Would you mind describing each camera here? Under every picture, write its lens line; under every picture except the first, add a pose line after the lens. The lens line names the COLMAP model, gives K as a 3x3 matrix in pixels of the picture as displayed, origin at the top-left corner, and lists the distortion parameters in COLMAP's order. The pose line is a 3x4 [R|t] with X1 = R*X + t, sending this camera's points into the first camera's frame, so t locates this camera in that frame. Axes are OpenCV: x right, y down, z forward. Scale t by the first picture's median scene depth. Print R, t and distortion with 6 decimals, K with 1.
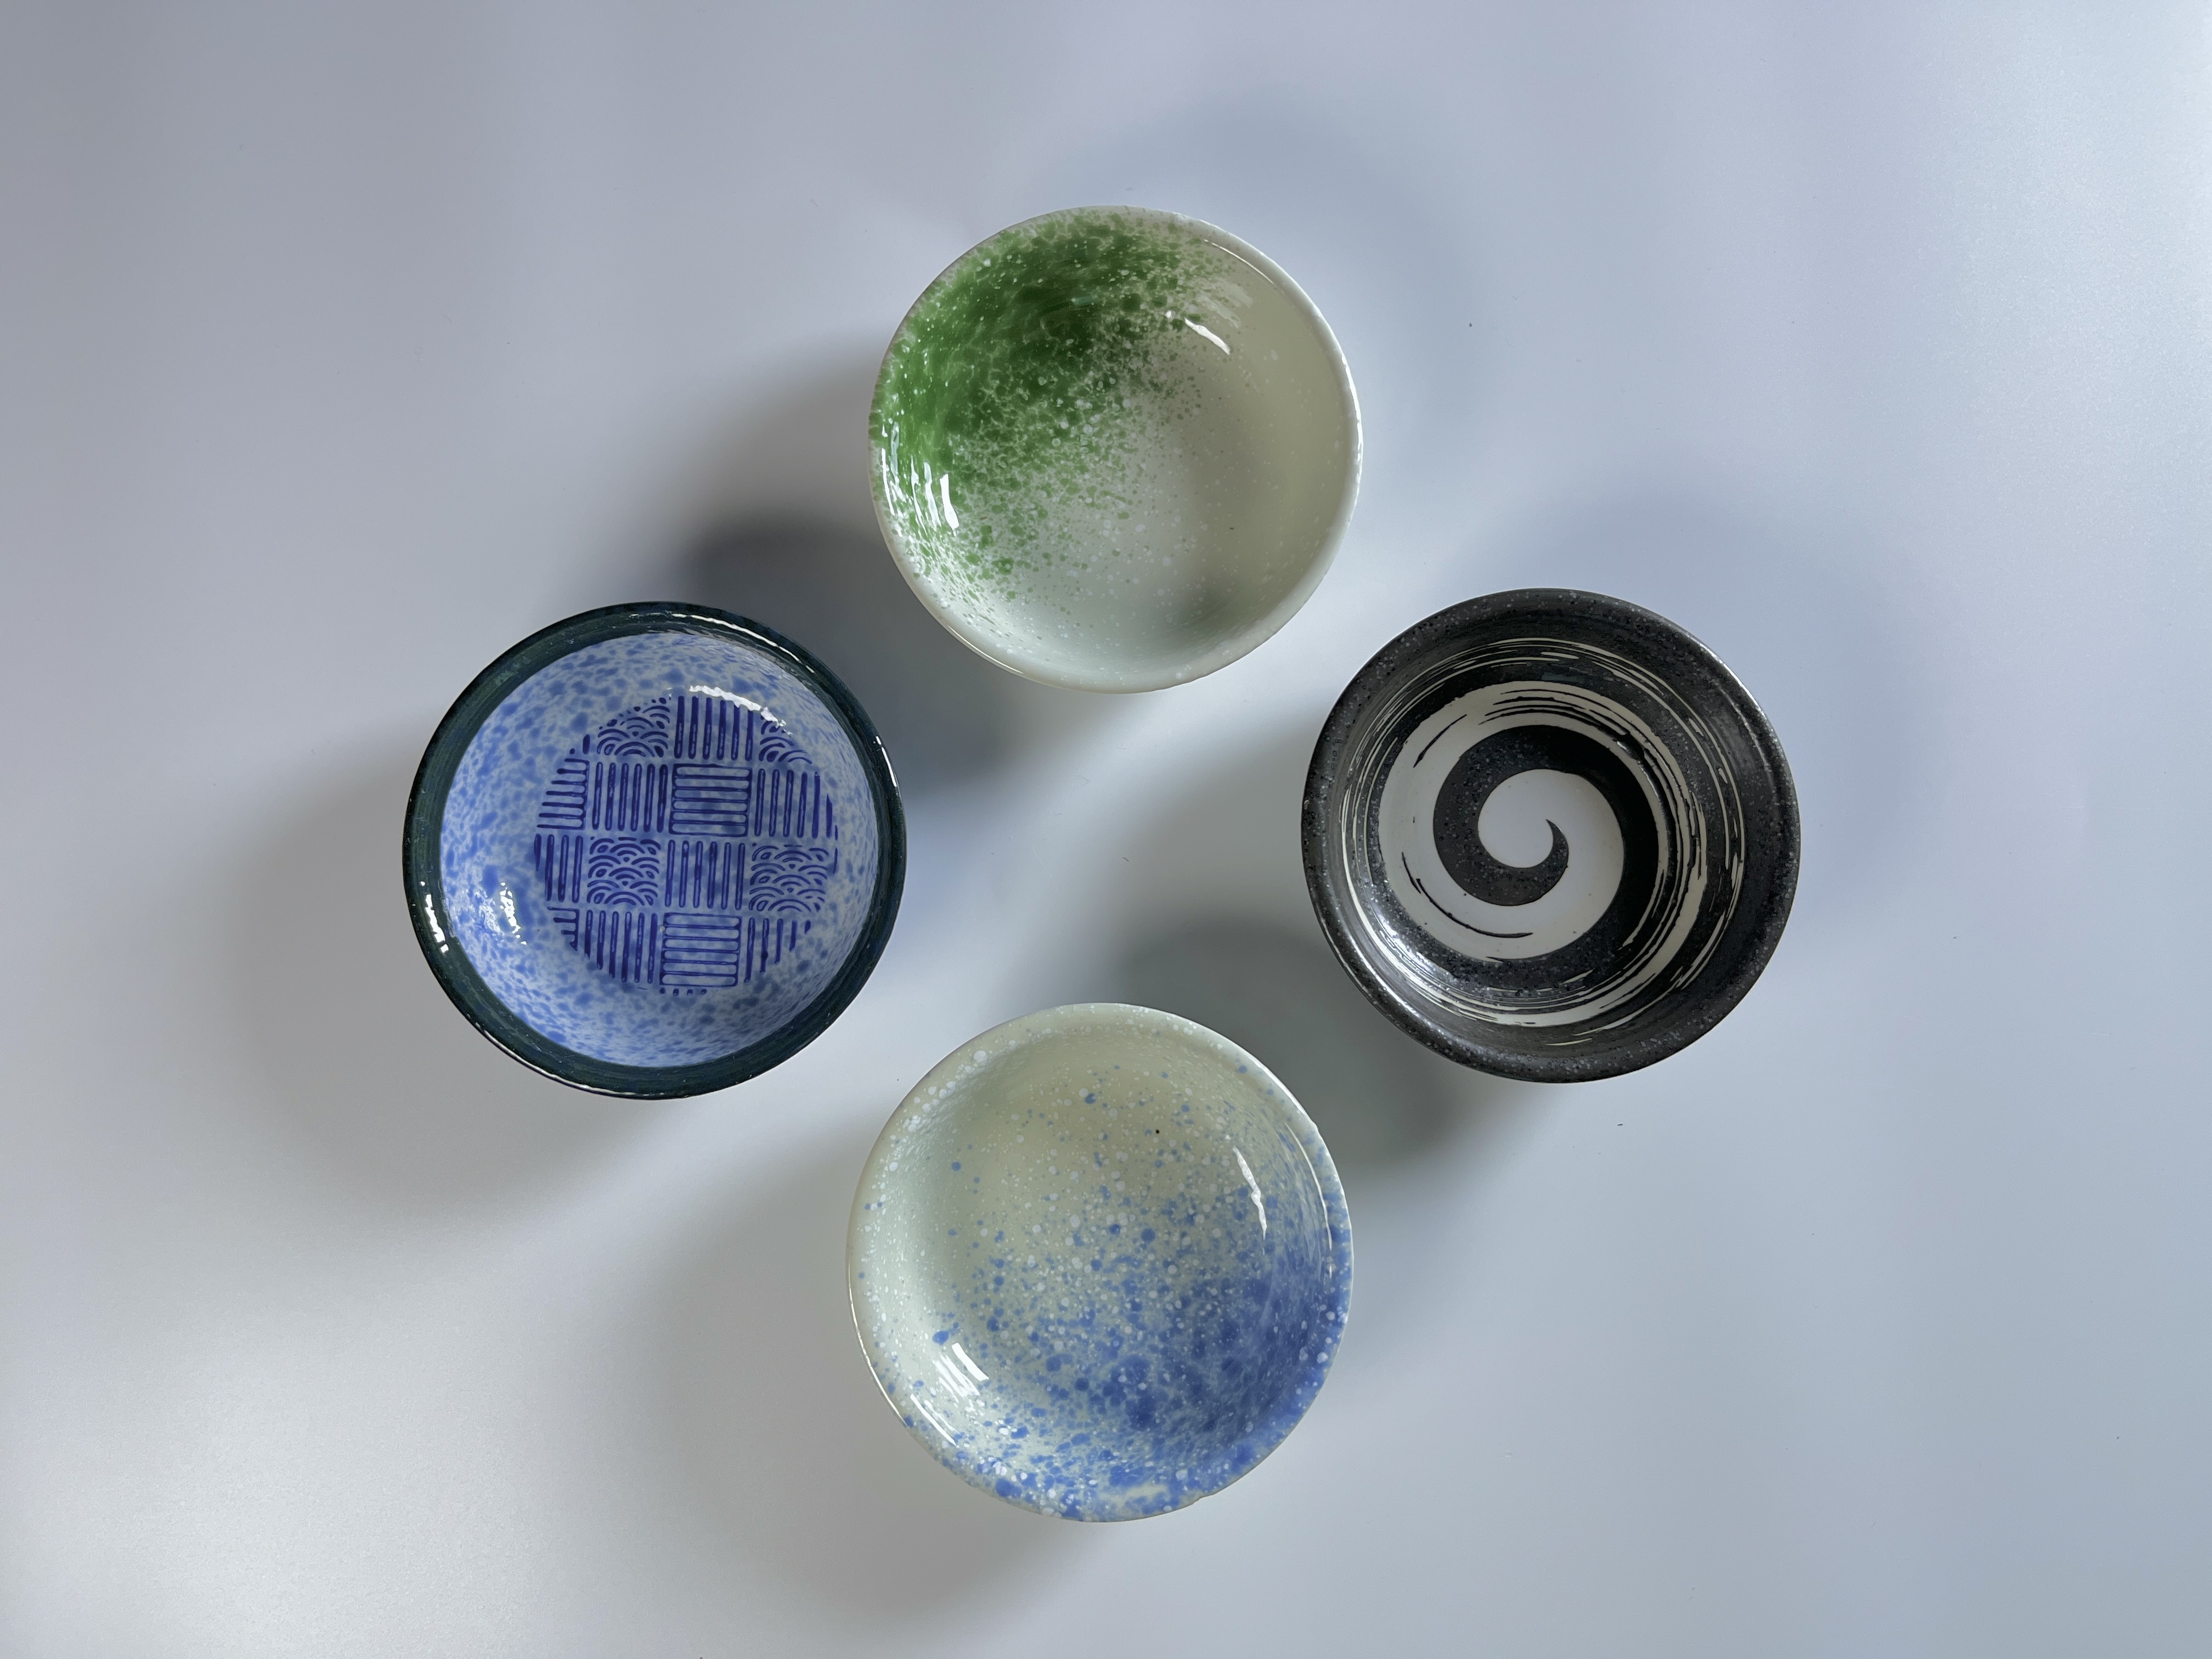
lens RADIAL K [[1678.0, 0, 1107.6], [0, 1678.0, 818.5], [0, 0, 1]] dist [-0.008343, -0.006013]
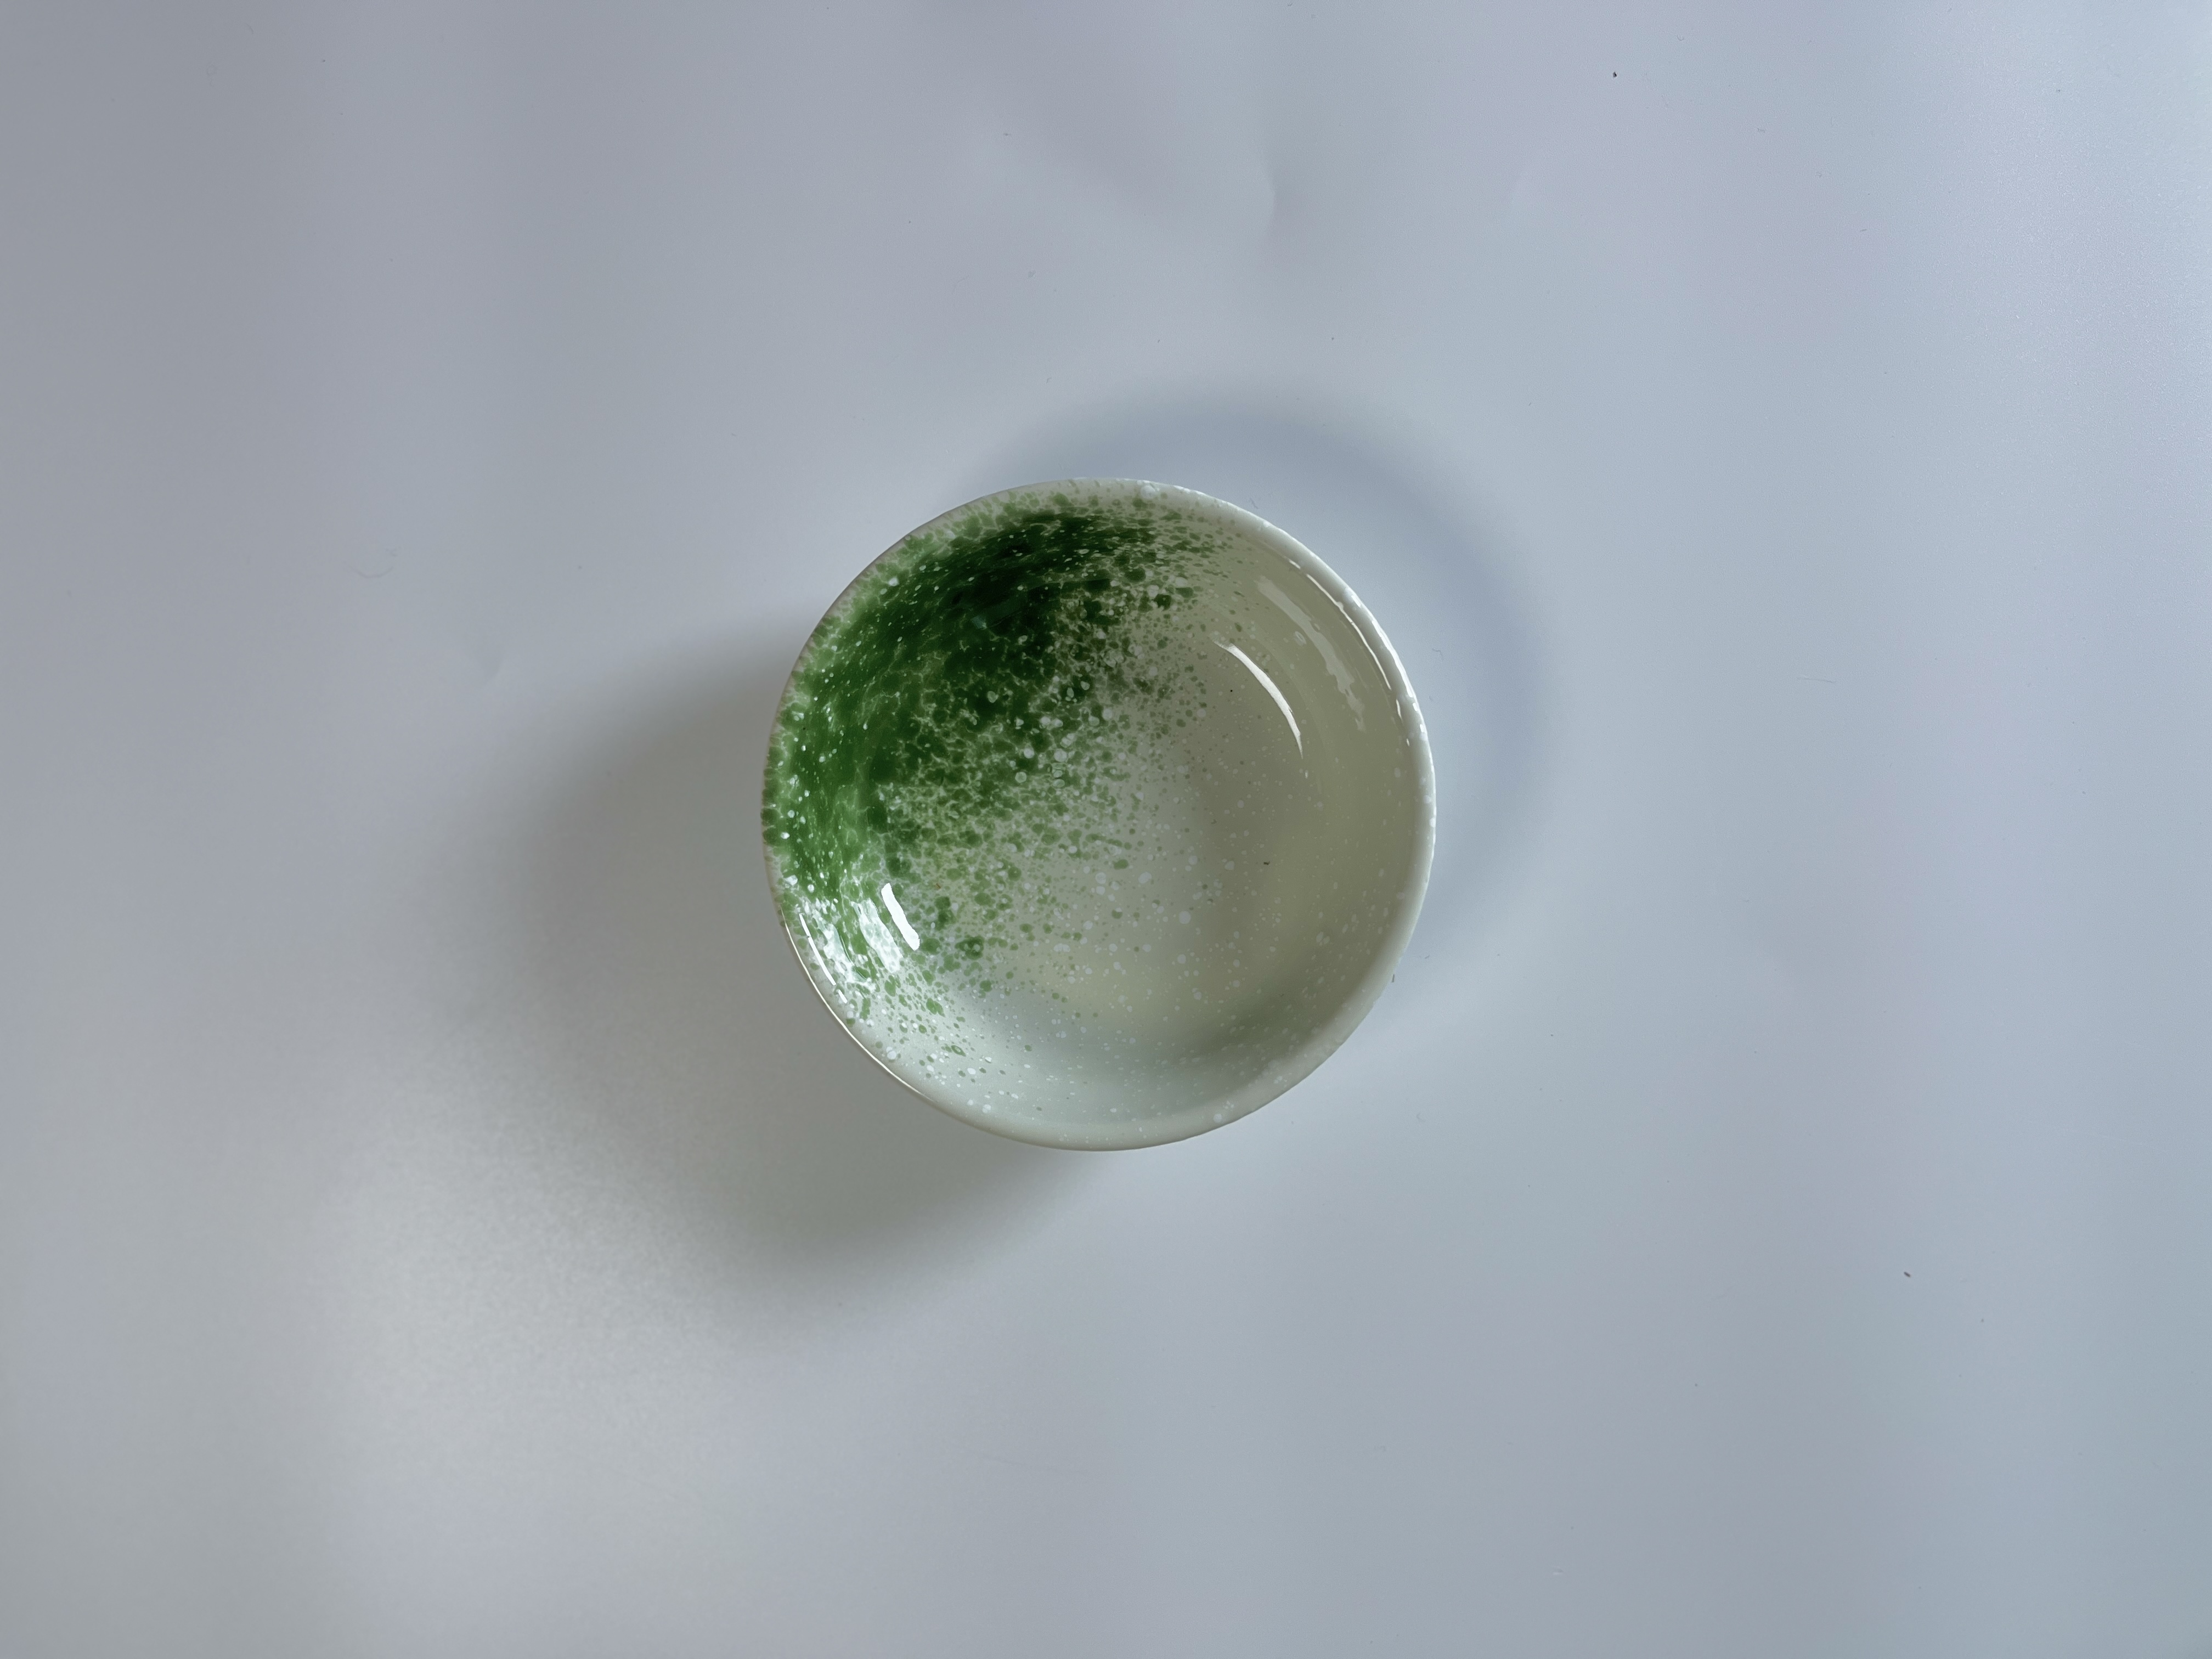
lens RADIAL K [[1678.0, 0, 1095.6], [0, 1678.0, 827.0], [0, 0, 1]] dist [-0.008343, -0.006013]
pose [[0.992141, -0.113678, -0.052279, 0.039390], [0.117051, 0.990880, 0.066748, -0.248420], [0.044214, -0.072343, 0.996399, 0.251163]]
